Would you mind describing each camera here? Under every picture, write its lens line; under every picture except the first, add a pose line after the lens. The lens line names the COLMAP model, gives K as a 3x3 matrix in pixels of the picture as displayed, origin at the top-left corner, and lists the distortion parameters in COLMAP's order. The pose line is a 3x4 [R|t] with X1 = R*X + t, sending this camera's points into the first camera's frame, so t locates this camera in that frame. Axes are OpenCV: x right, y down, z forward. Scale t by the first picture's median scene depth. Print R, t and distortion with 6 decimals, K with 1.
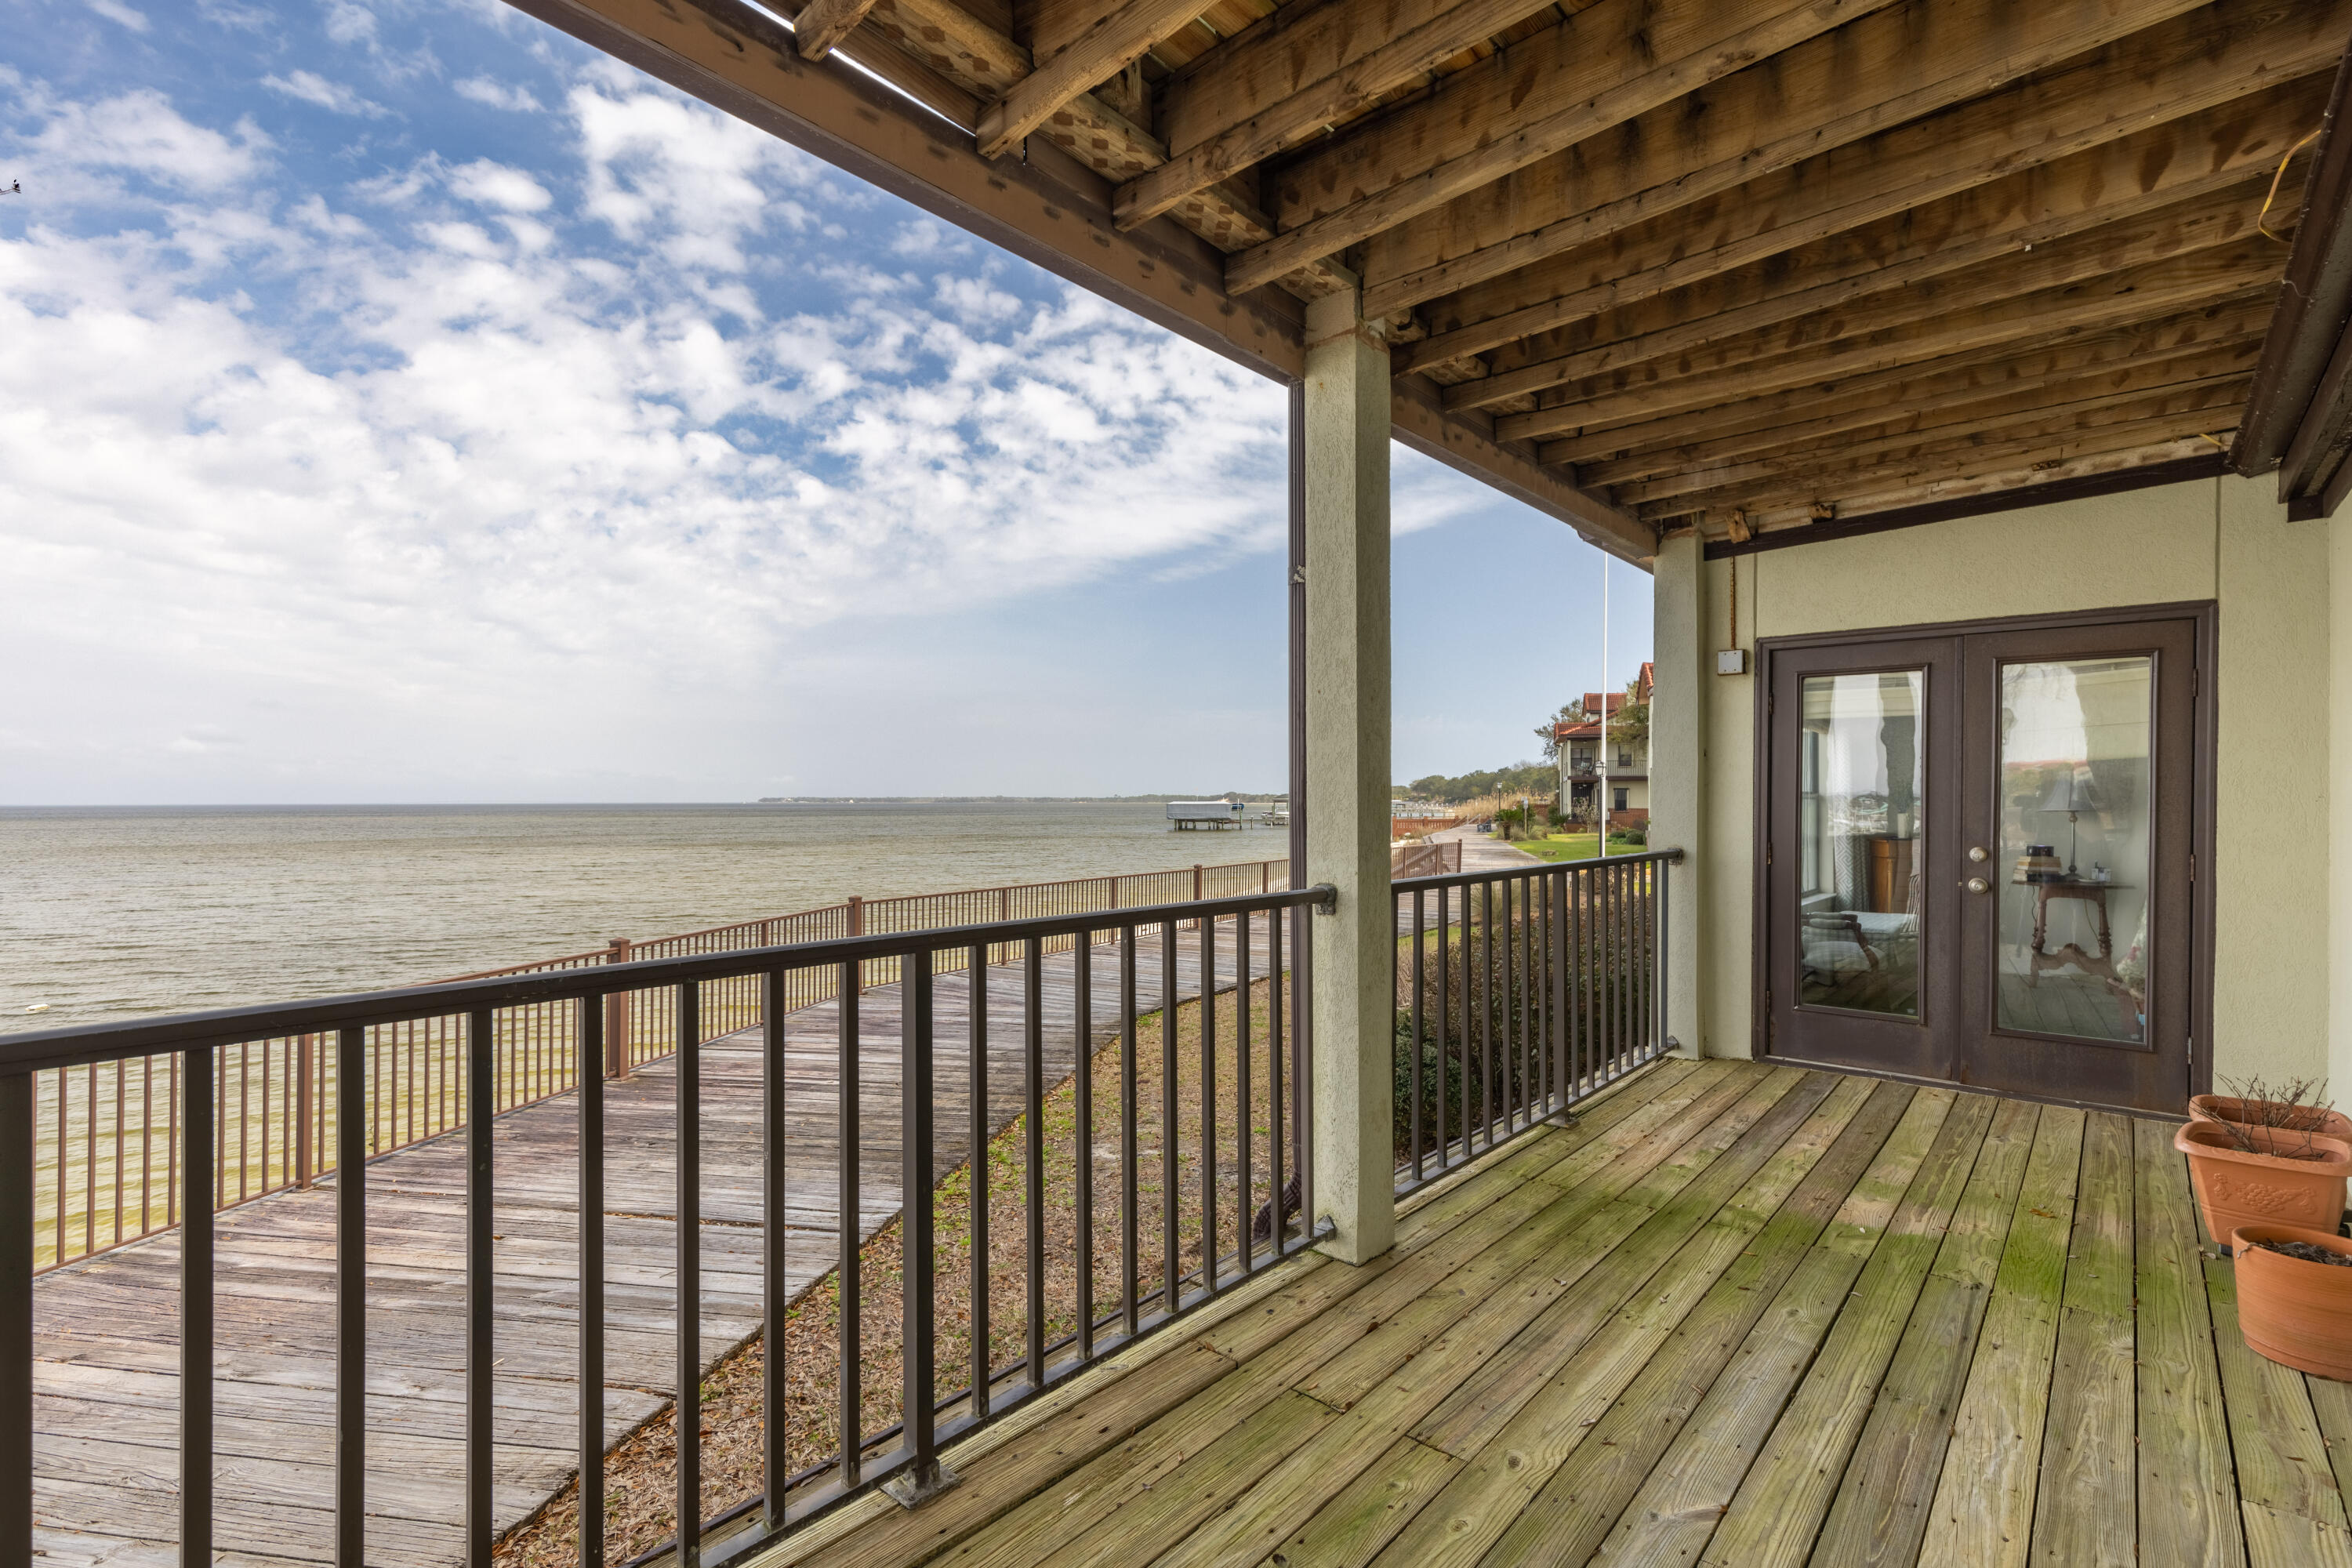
lens RADIAL K [[1052.0, 0, 1186.4], [0, 1052.0, 802.5], [0, 0, 1]] dist [0.000608, -0.000098]
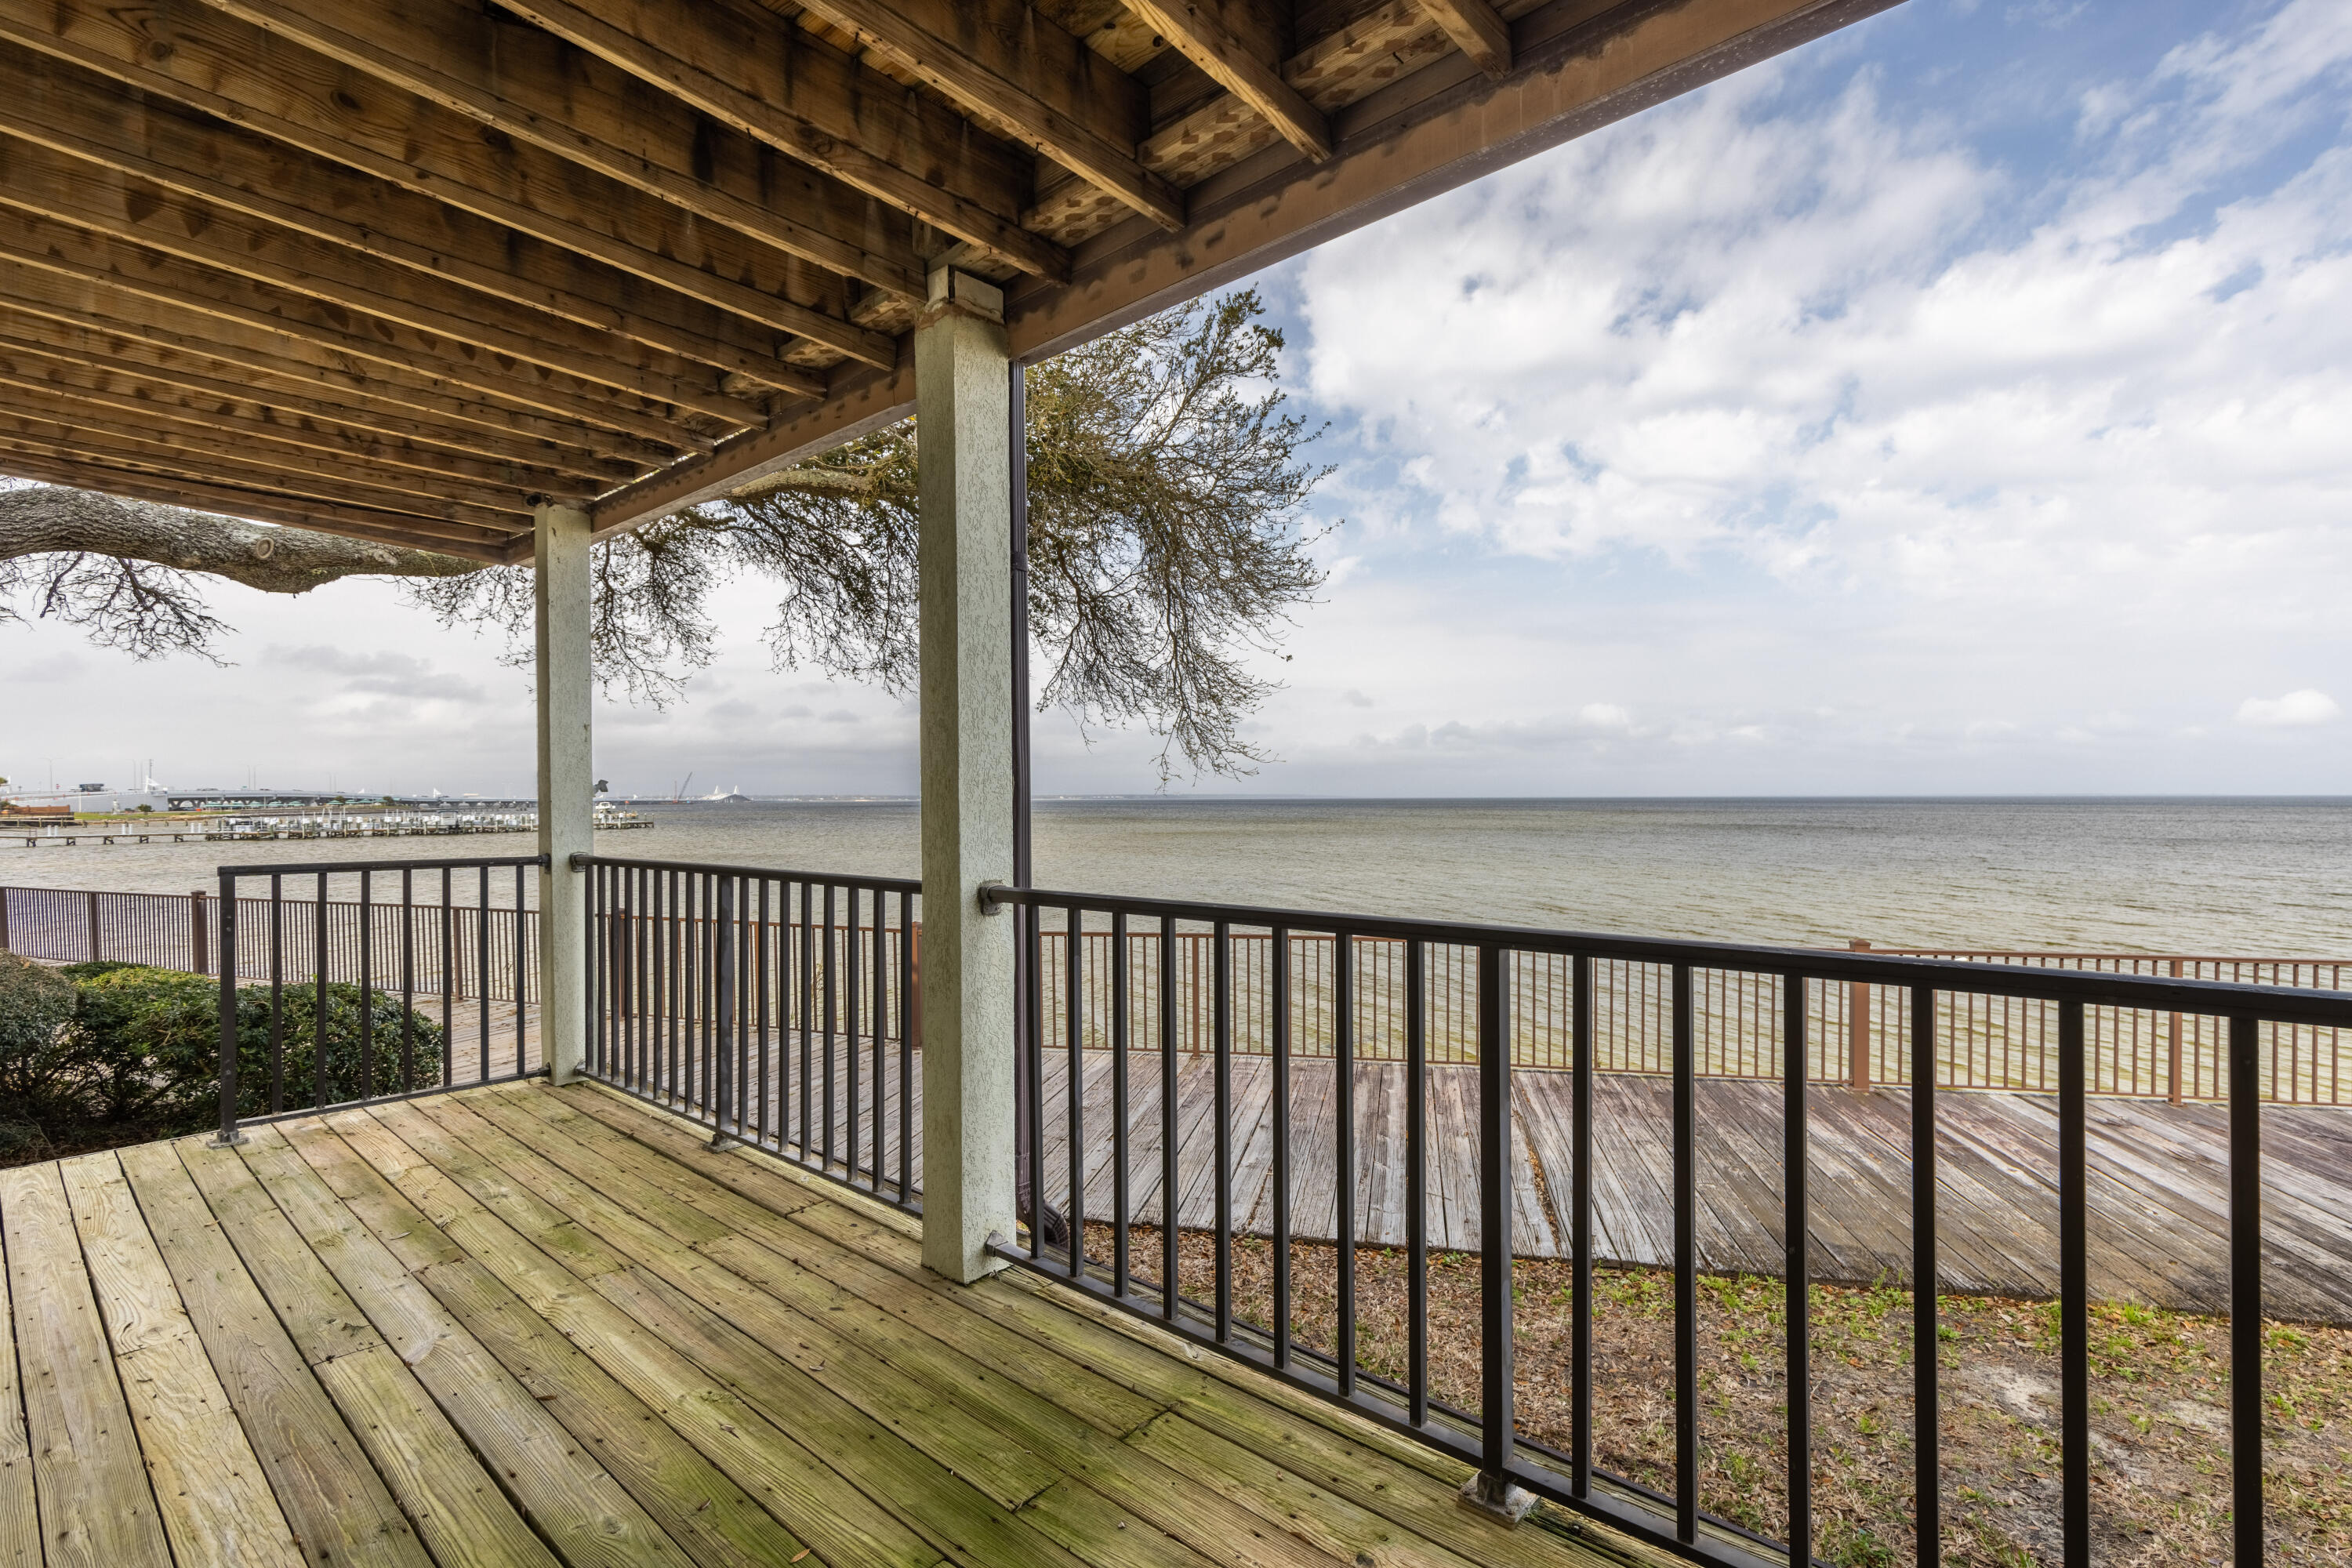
lens RADIAL K [[961.0, 0, 1176.0], [0, 961.0, 784.0], [0, 0, 1]] dist [-0.000929, -0.000054]
pose [[0.066500, 0.003682, -0.997780, 0.587740], [0.002431, 0.999990, 0.003852, -0.012392], [0.997783, -0.002682, 0.066490, 0.628204]]
